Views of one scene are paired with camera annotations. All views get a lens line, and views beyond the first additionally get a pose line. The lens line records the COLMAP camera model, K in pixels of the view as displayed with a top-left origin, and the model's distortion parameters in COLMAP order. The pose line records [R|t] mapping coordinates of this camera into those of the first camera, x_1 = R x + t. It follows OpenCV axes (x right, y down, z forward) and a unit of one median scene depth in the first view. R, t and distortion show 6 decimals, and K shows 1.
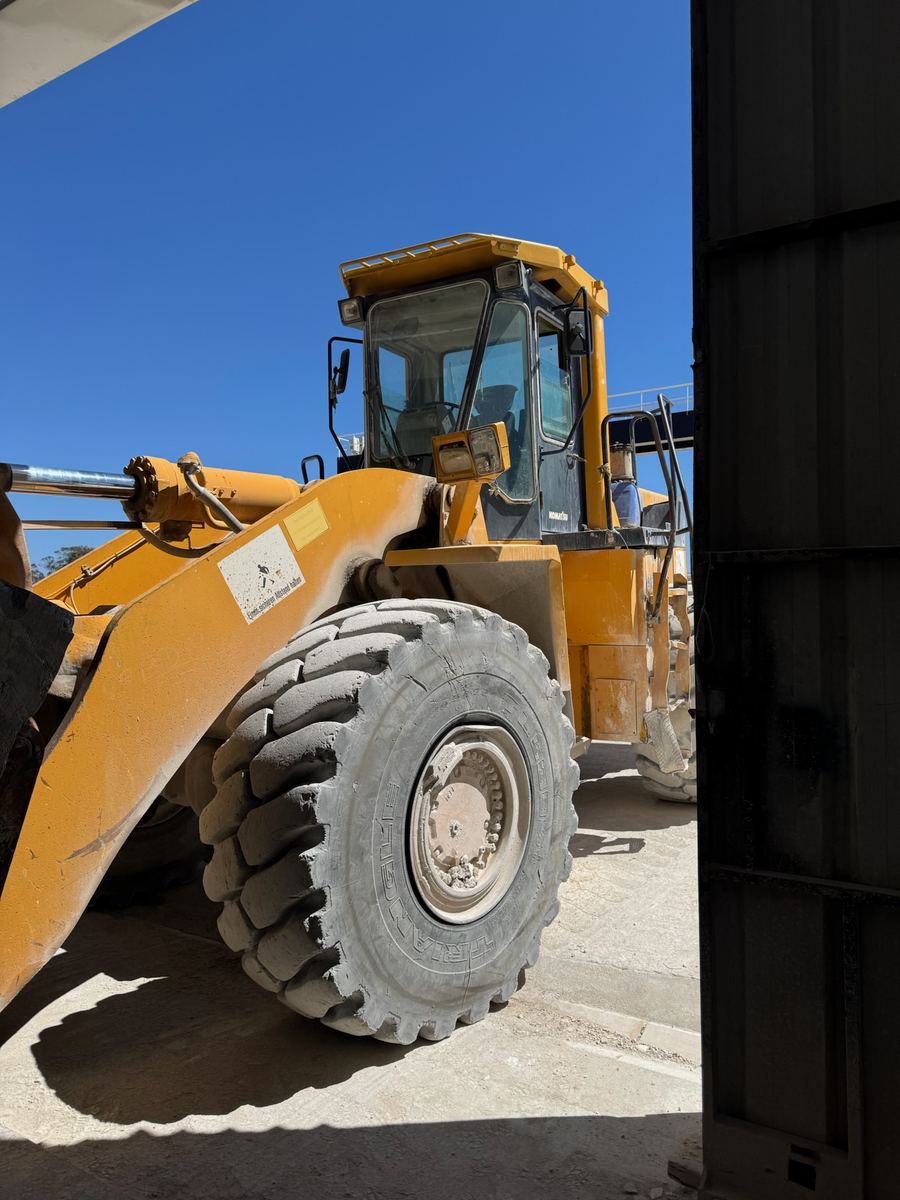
lens RADIAL K [[949.7, 0, 417.0], [0, 949.7, 601.3], [0, 0, 1]] dist [-0.026286, -0.005654]
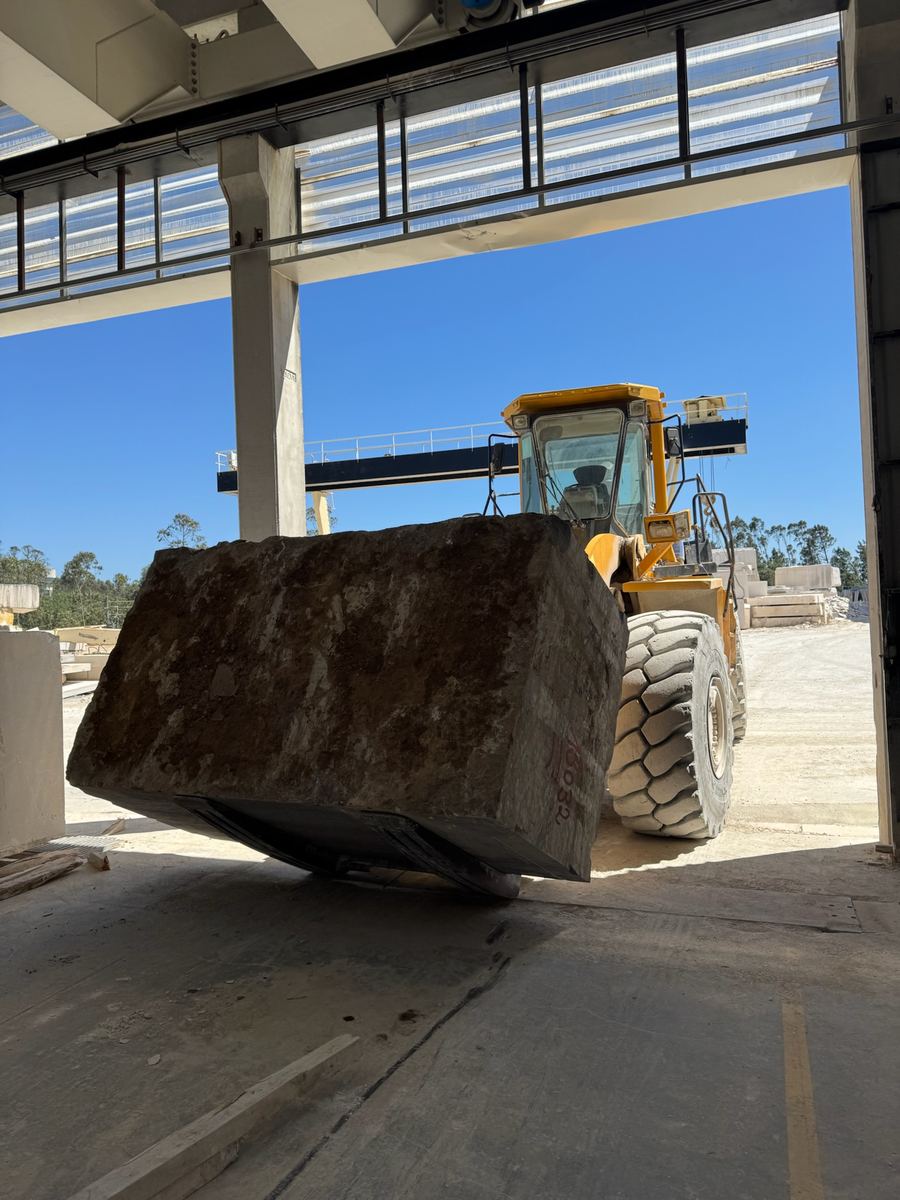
lens RADIAL K [[949.7, 0, 417.0], [0, 949.7, 601.3], [0, 0, 1]] dist [-0.026286, -0.005654]
pose [[0.978614, -0.021283, 0.204600, -1.045822], [0.022797, 0.999727, -0.005049, -0.028854], [-0.204436, 0.009606, 0.978833, -0.856502]]
